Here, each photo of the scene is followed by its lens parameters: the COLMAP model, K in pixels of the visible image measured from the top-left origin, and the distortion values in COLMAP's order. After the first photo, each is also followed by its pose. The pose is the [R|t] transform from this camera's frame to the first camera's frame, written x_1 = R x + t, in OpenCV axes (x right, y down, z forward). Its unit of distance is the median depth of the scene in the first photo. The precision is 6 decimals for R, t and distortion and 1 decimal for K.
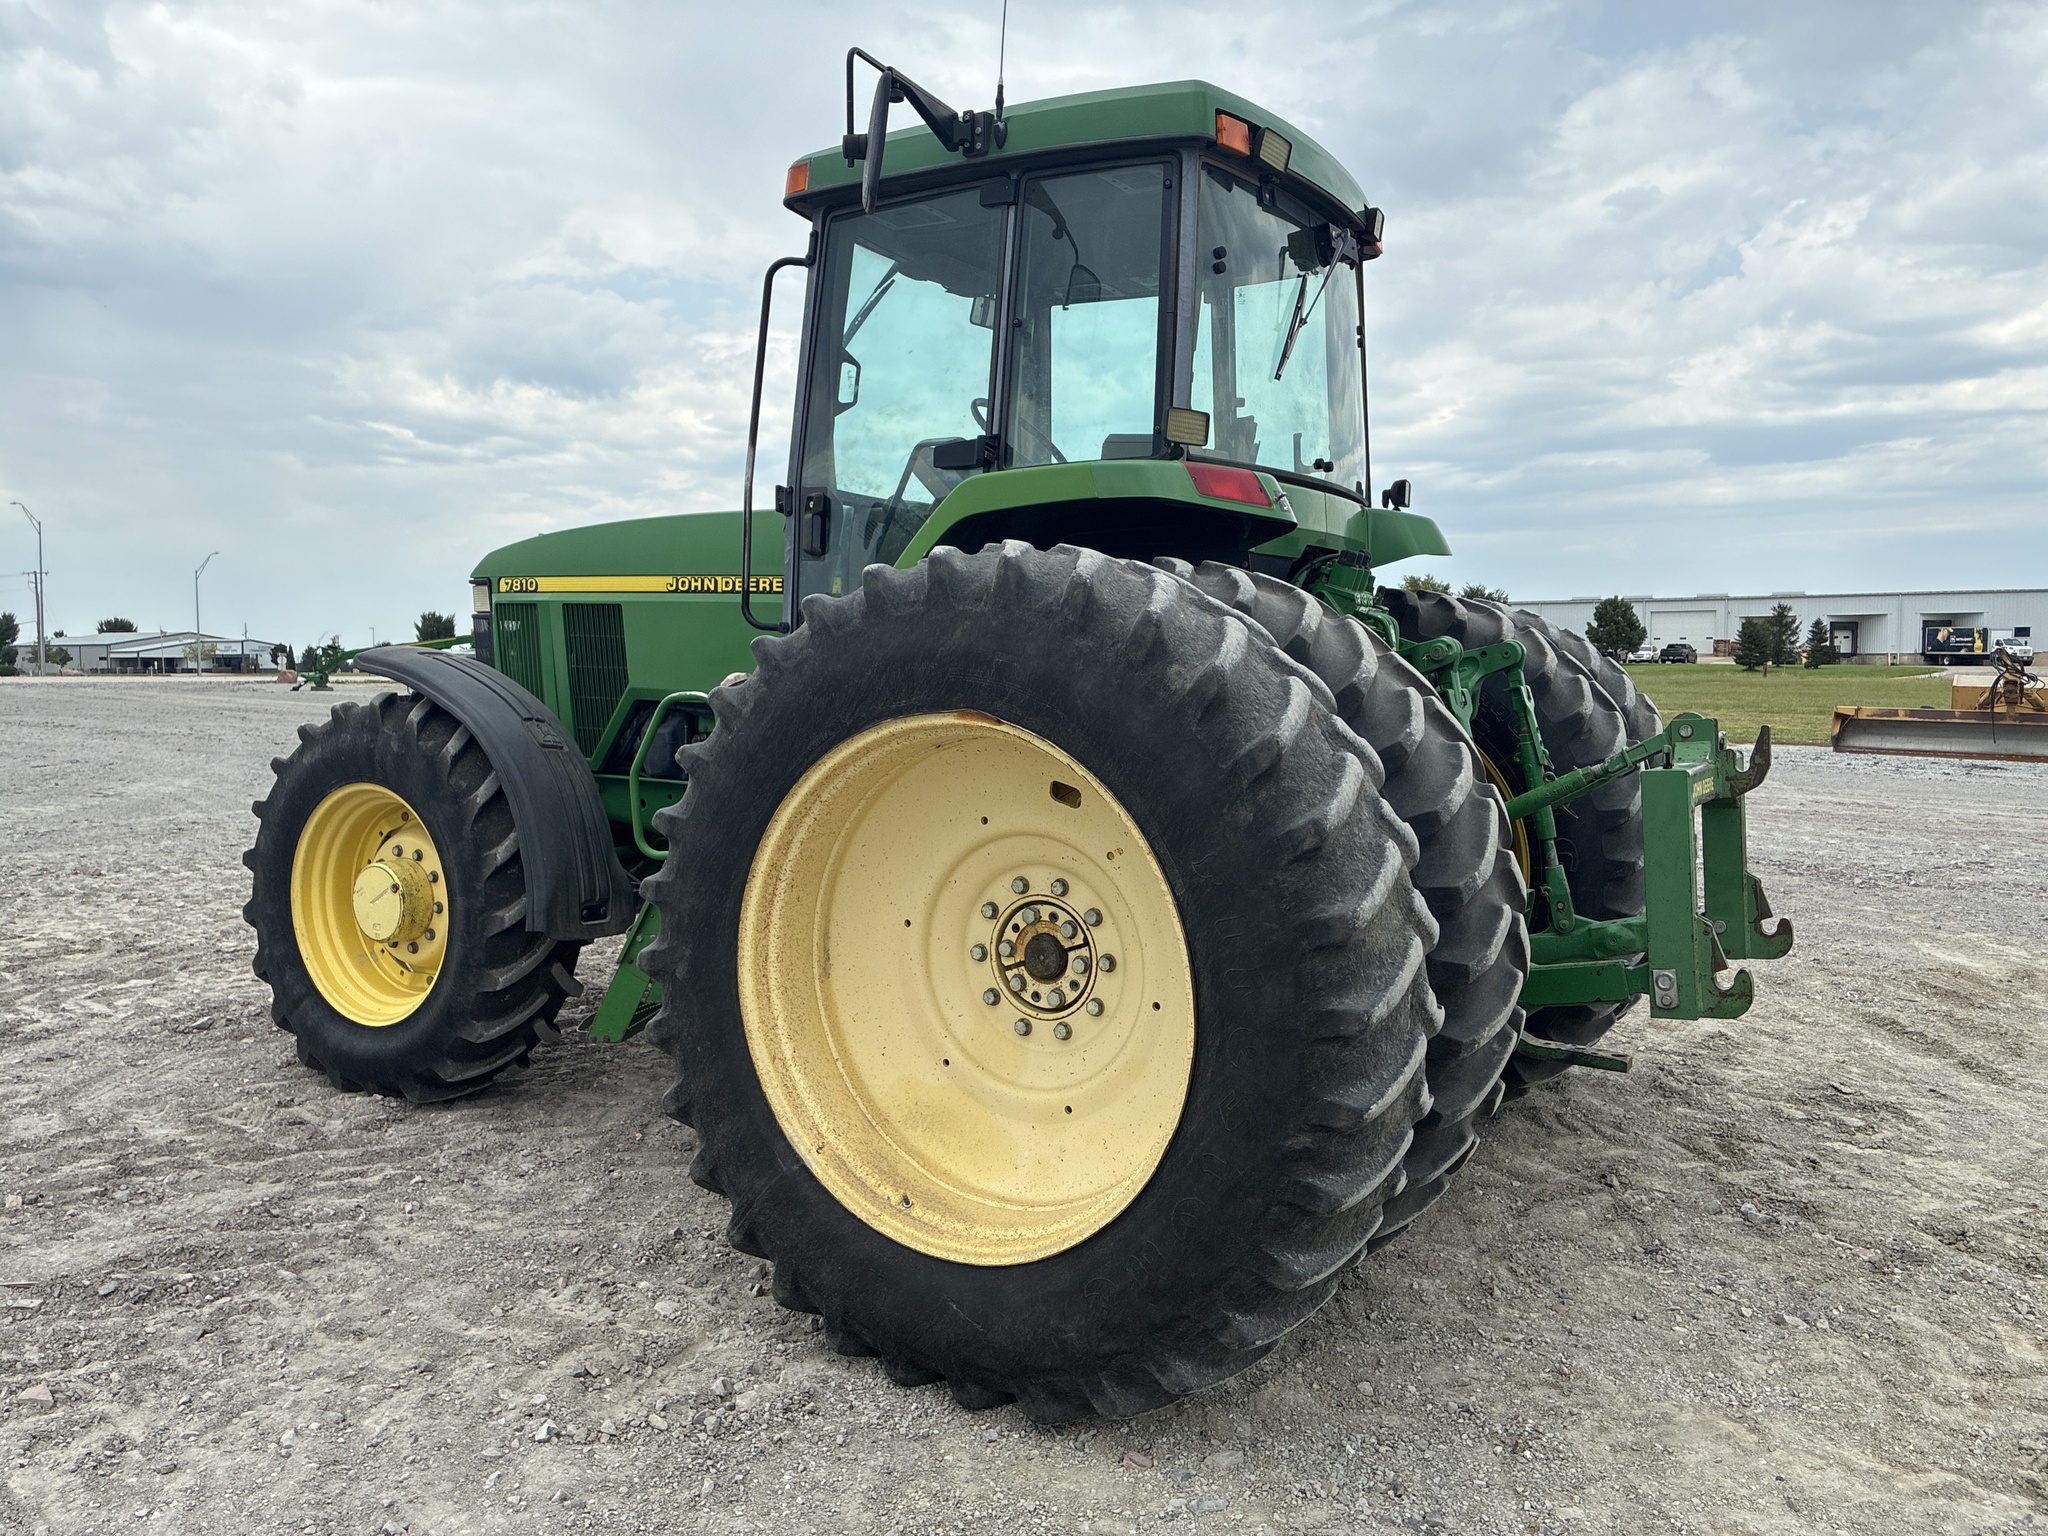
lens RADIAL K [[1550.4, 0, 1014.1], [0, 1550.4, 747.9], [0, 0, 1]] dist [0.058485, -0.084124]
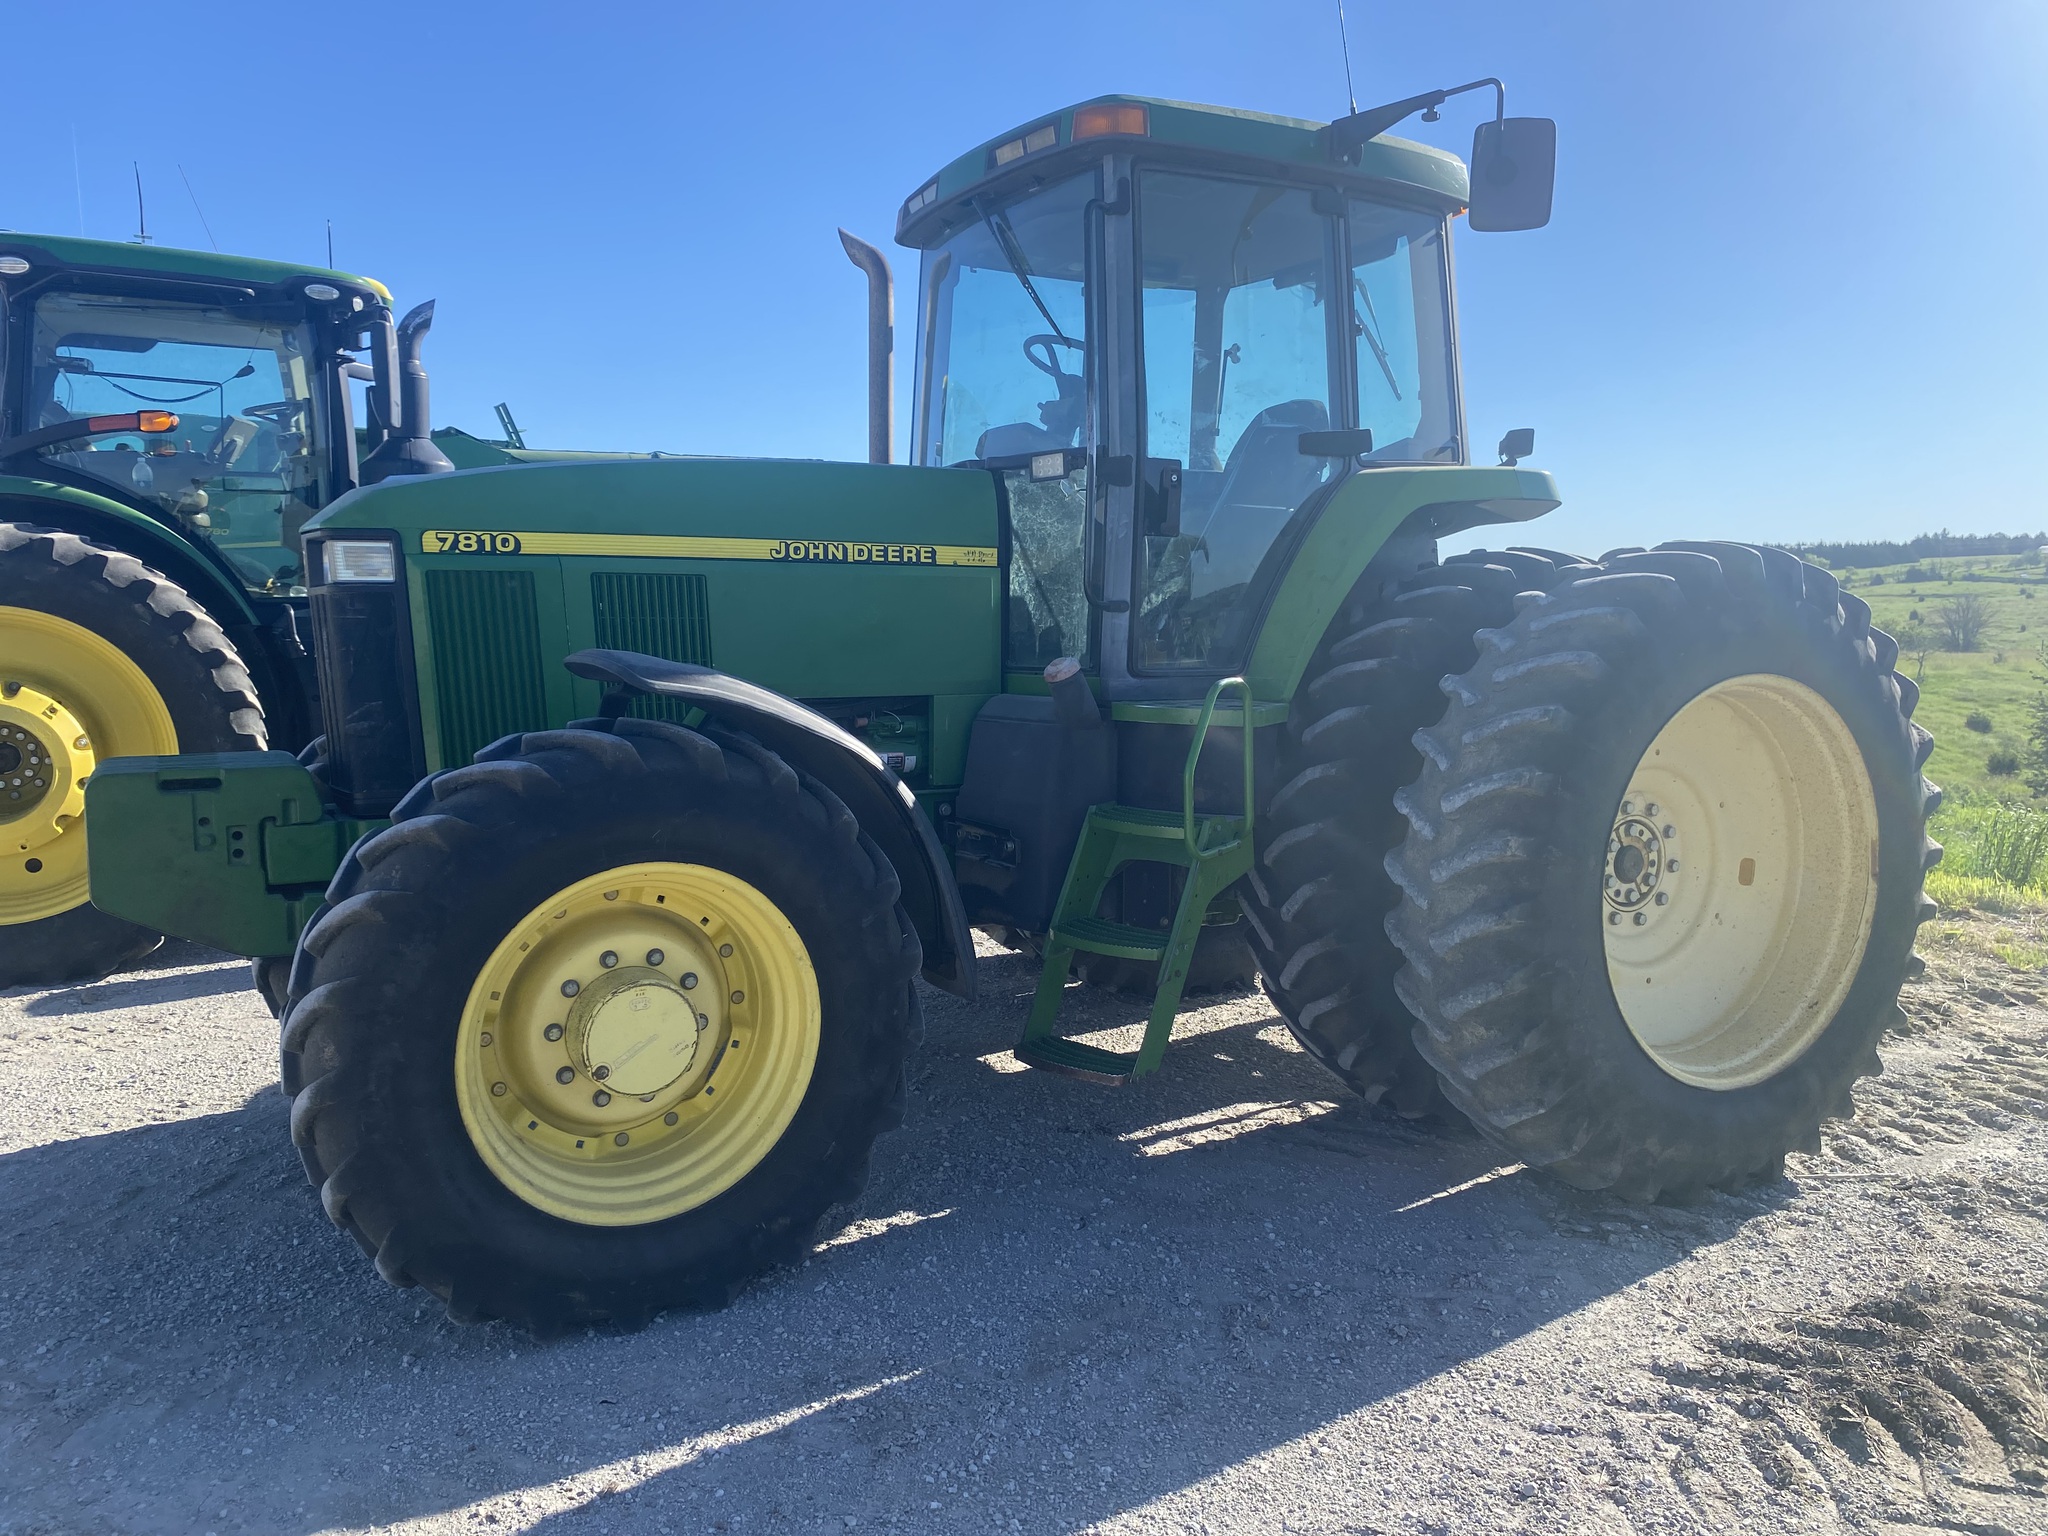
lens RADIAL K [[1550.4, 0, 1029.3], [0, 1550.4, 760.8], [0, 0, 1]] dist [0.058485, -0.084124]
pose [[0.476240, -0.102868, 0.873278, -1.308088], [0.063918, 0.994556, 0.082297, -0.087083], [-0.876989, 0.016625, 0.480222, 0.799497]]
